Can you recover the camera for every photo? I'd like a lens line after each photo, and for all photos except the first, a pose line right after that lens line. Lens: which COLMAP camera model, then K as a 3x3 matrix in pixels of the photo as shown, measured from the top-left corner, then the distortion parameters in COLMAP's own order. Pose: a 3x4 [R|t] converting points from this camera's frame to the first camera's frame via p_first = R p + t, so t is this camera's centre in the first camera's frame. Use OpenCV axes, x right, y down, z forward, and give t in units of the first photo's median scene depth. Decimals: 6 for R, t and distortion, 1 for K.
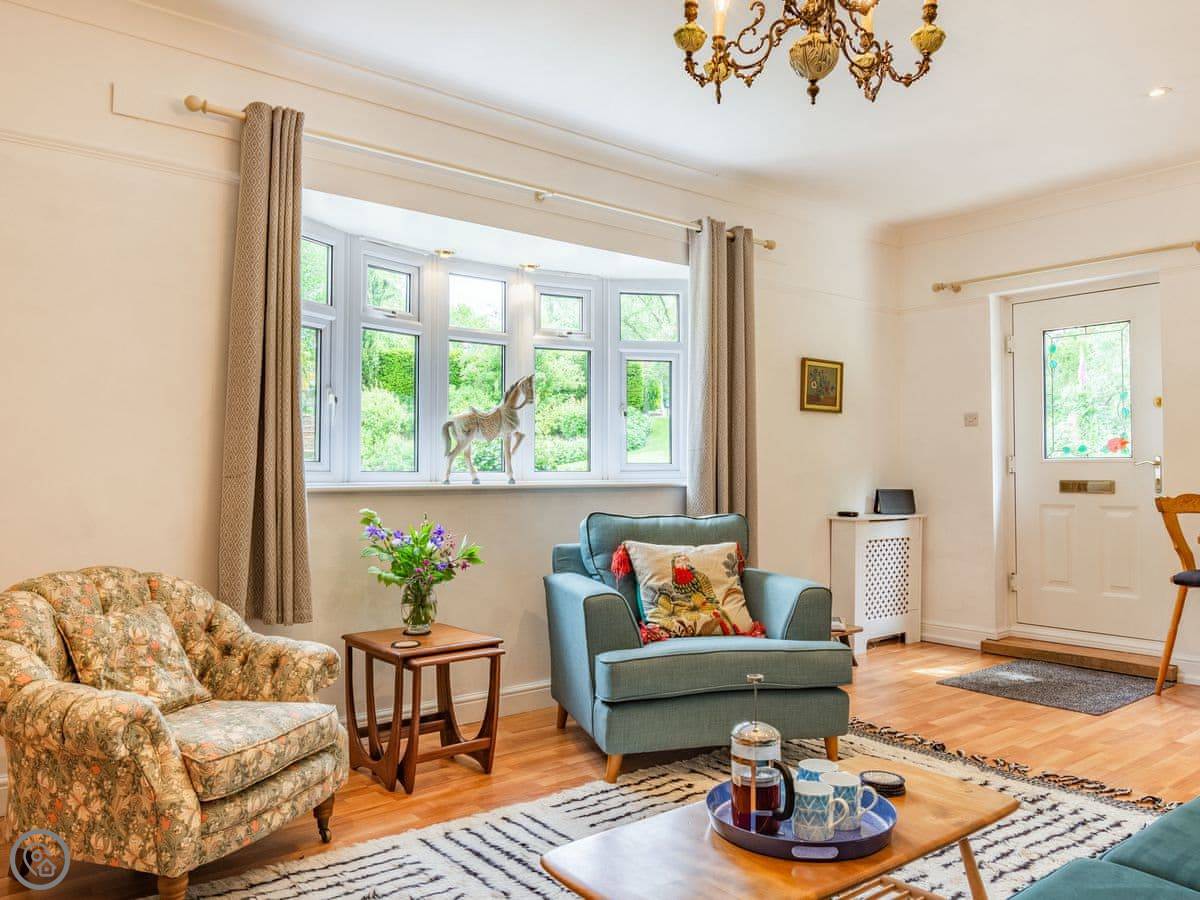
lens RADIAL K [[911.7, 0, 603.4], [0, 911.7, 444.2], [0, 0, 1]] dist [0.001690, 0.002866]
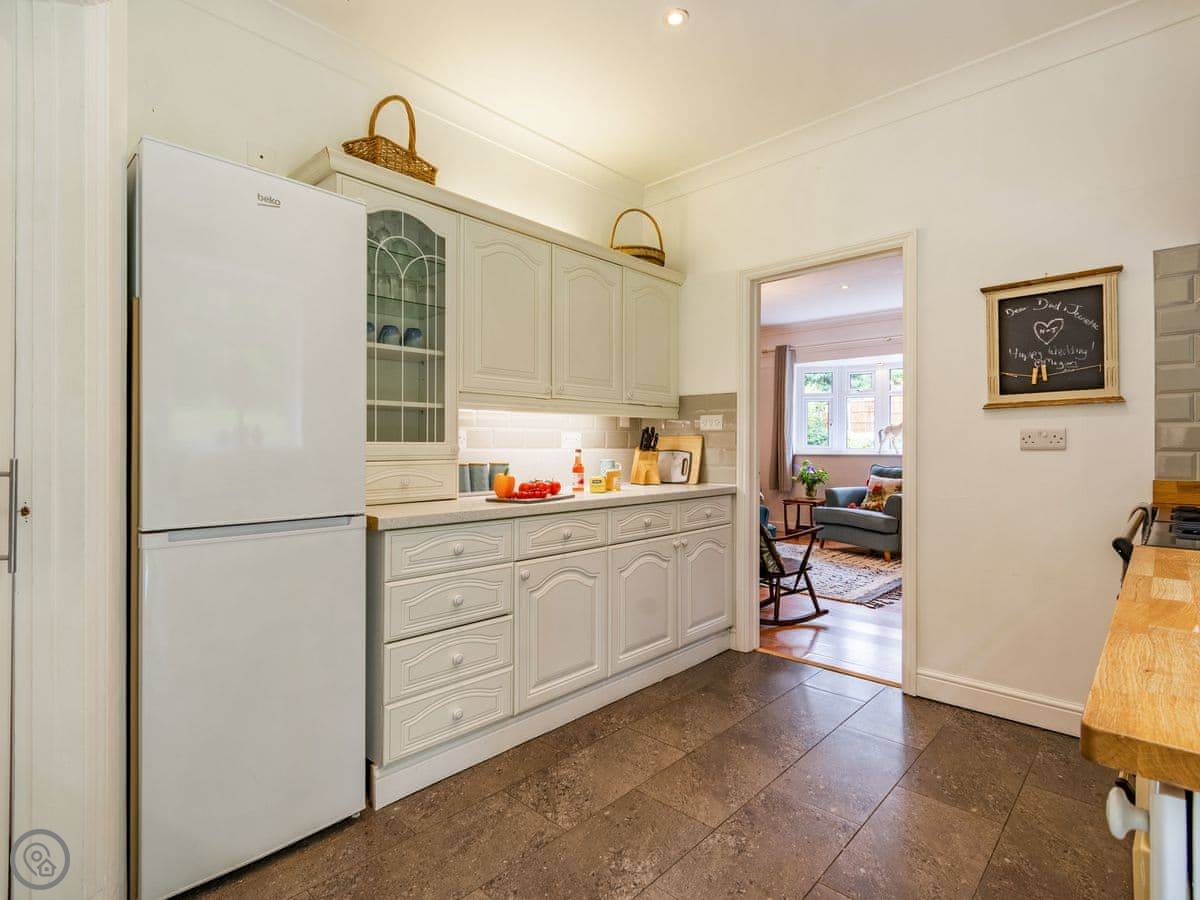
lens RADIAL K [[615.3, 0, 604.1], [0, 615.3, 445.1], [0, 0, 1]] dist [0.001419, 0.000152]
pose [[0.144917, -0.001526, -0.989443, 1.706549], [0.032098, 0.999480, 0.003160, -0.011571], [0.988923, -0.032217, 0.144891, -0.027768]]
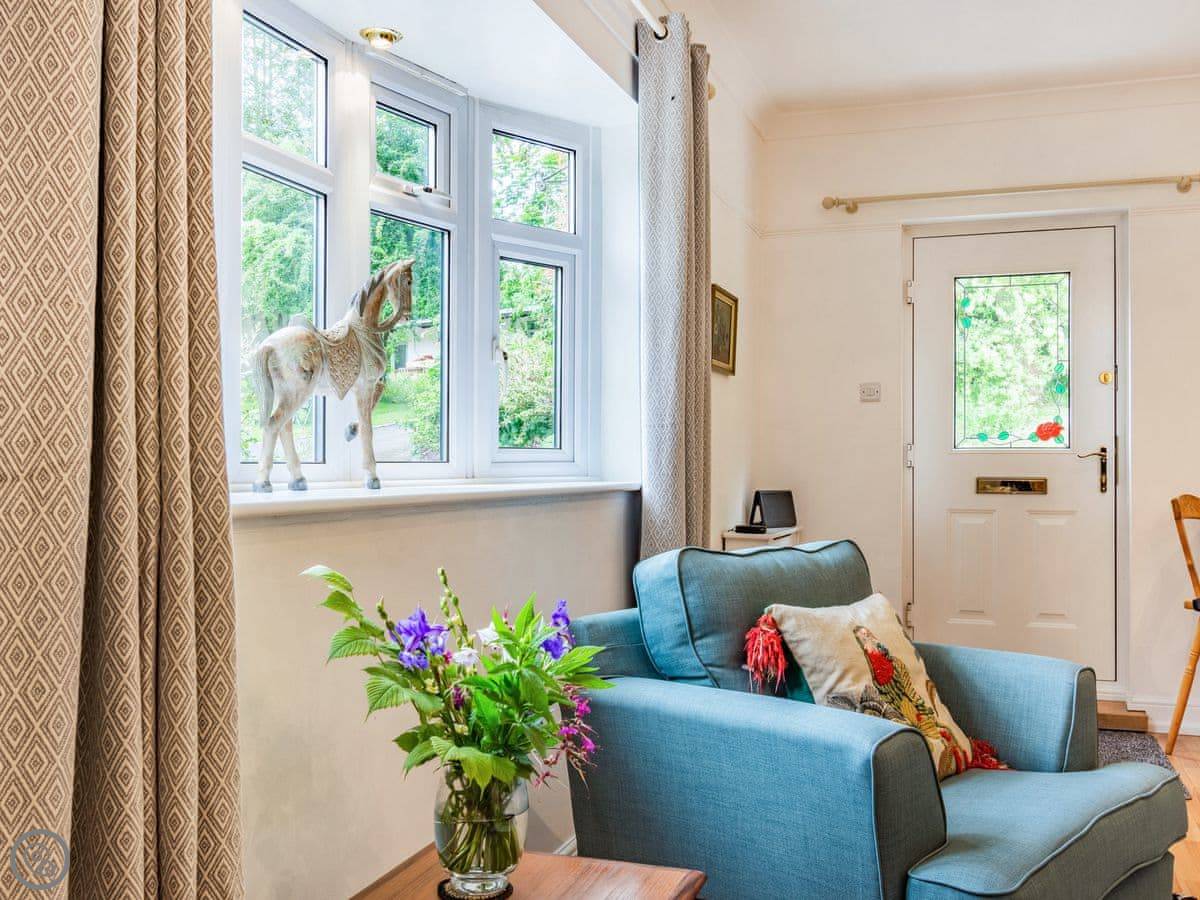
lens RADIAL K [[1142.2, 0, 605.3], [0, 1142.2, 440.6], [0, 0, 1]] dist [-0.011003, 0.003242]
pose [[0.851185, 0.015026, 0.524651, -0.375298], [-0.020526, 0.999778, 0.004666, 0.016774], [-0.524465, -0.014741, 0.851304, 0.527347]]
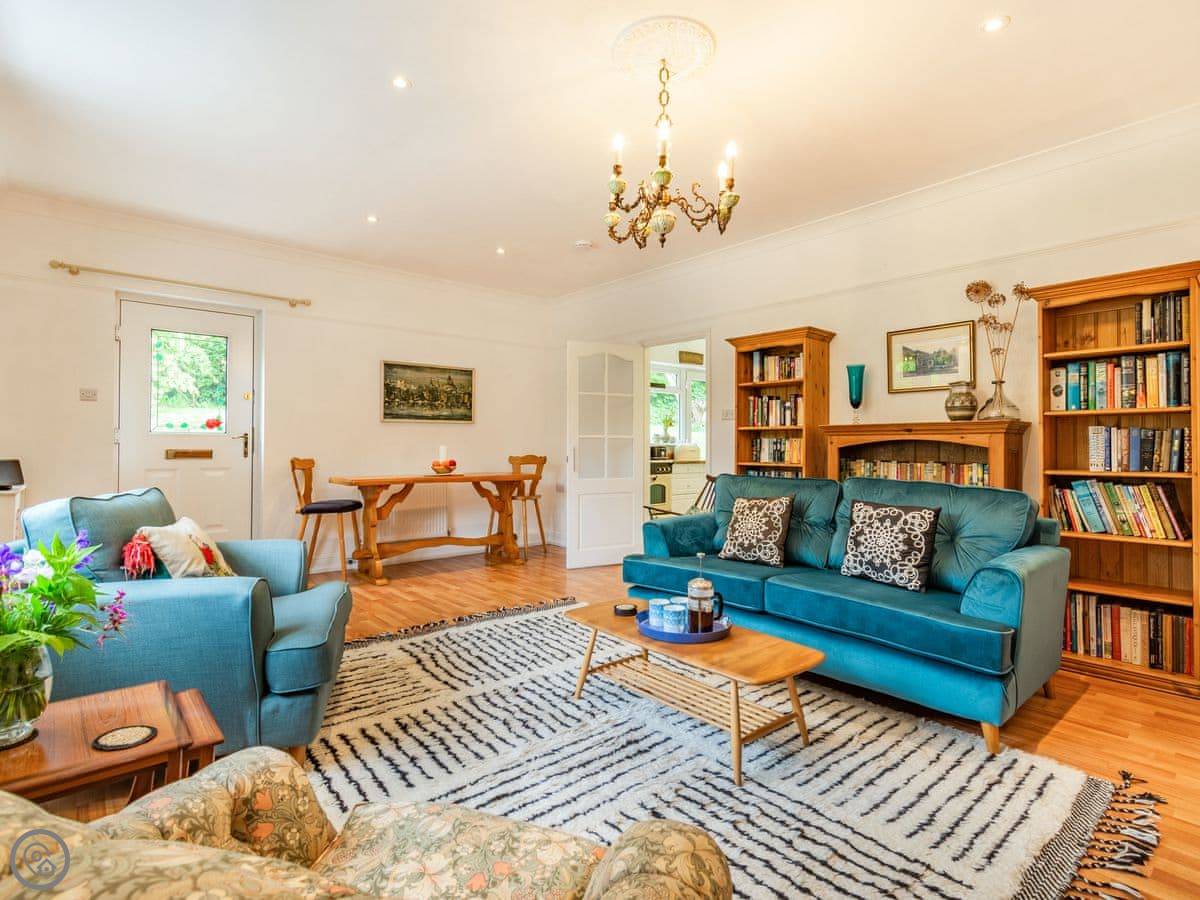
lens RADIAL K [[598.3, 0, 602.2], [0, 598.3, 441.5], [0, 0, 1]] dist [0.002365, -0.000072]
pose [[-0.029546, 0.007327, 0.999537, -0.522232], [-0.037197, 0.999272, -0.008424, 0.018754], [-0.998871, -0.037429, -0.029252, 0.610474]]
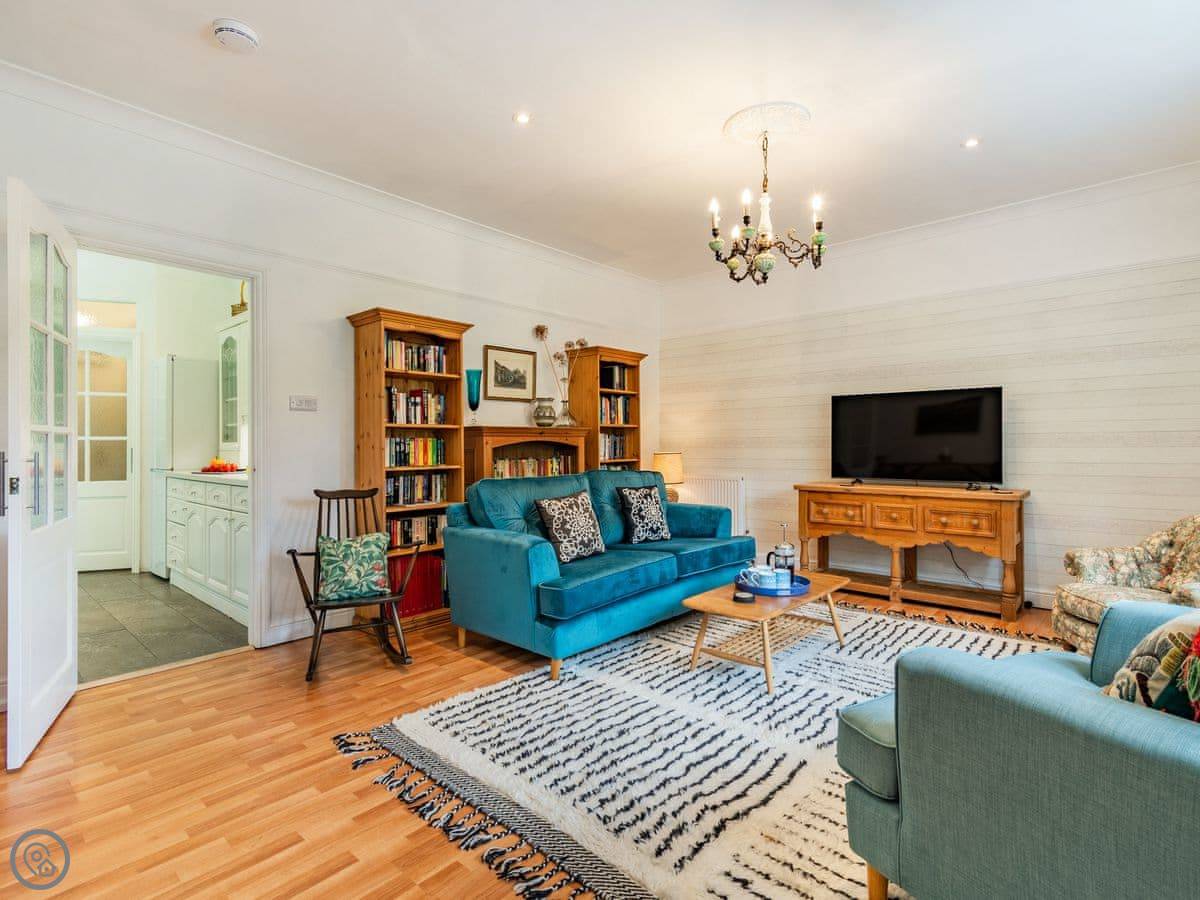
lens RADIAL K [[598.3, 0, 602.2], [0, 598.3, 441.5], [0, 0, 1]] dist [0.002365, -0.000072]
pose [[-0.987783, 0.004105, -0.155783, 0.461708], [0.010341, 0.999176, -0.039242, 0.038693], [0.155494, -0.040373, -0.987012, 1.276648]]
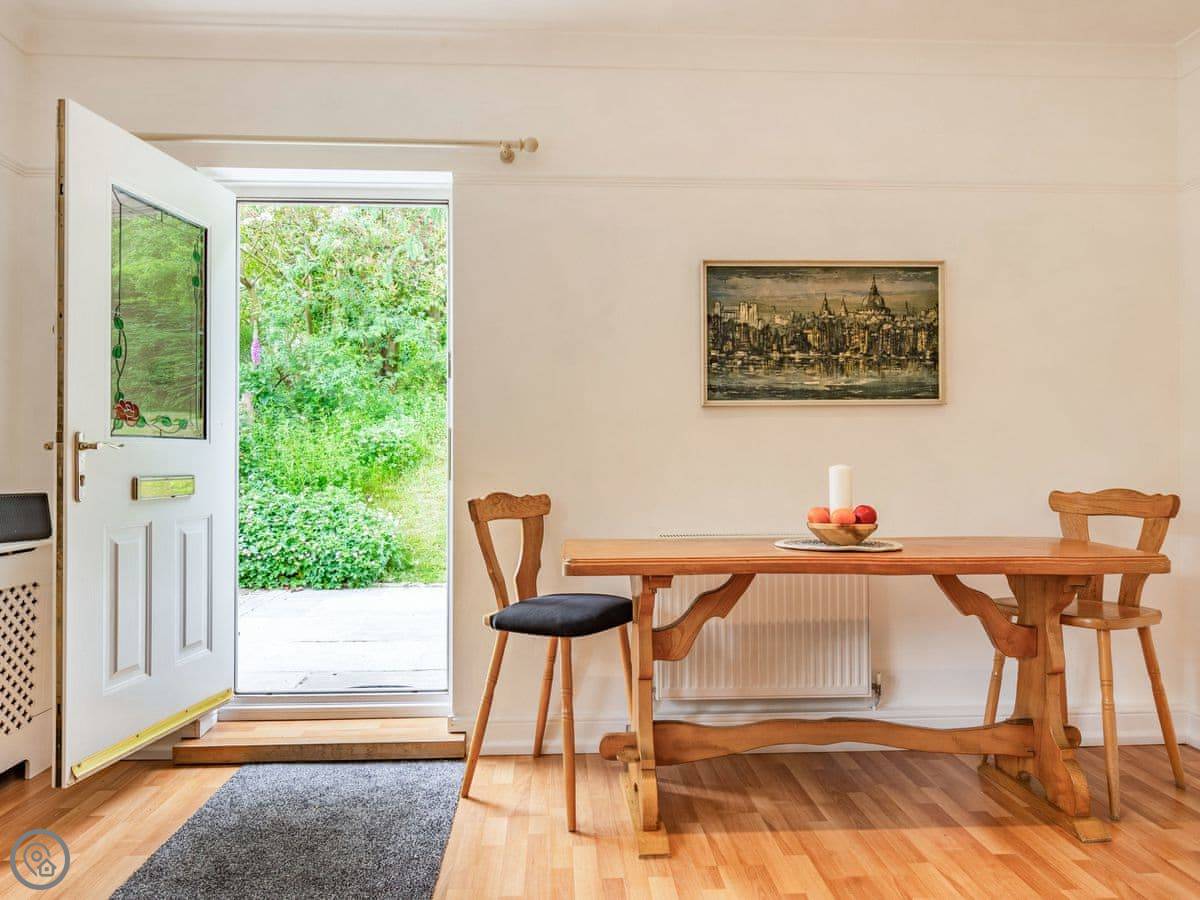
lens RADIAL K [[806.3, 0, 593.4], [0, 806.3, 449.3], [0, 0, 1]] dist [0.003000, -0.001769]
pose [[0.598309, 0.007951, 0.801226, 0.231151], [-0.025178, 0.999644, 0.008881, 0.016657], [-0.800870, -0.025487, 0.598296, 0.703240]]
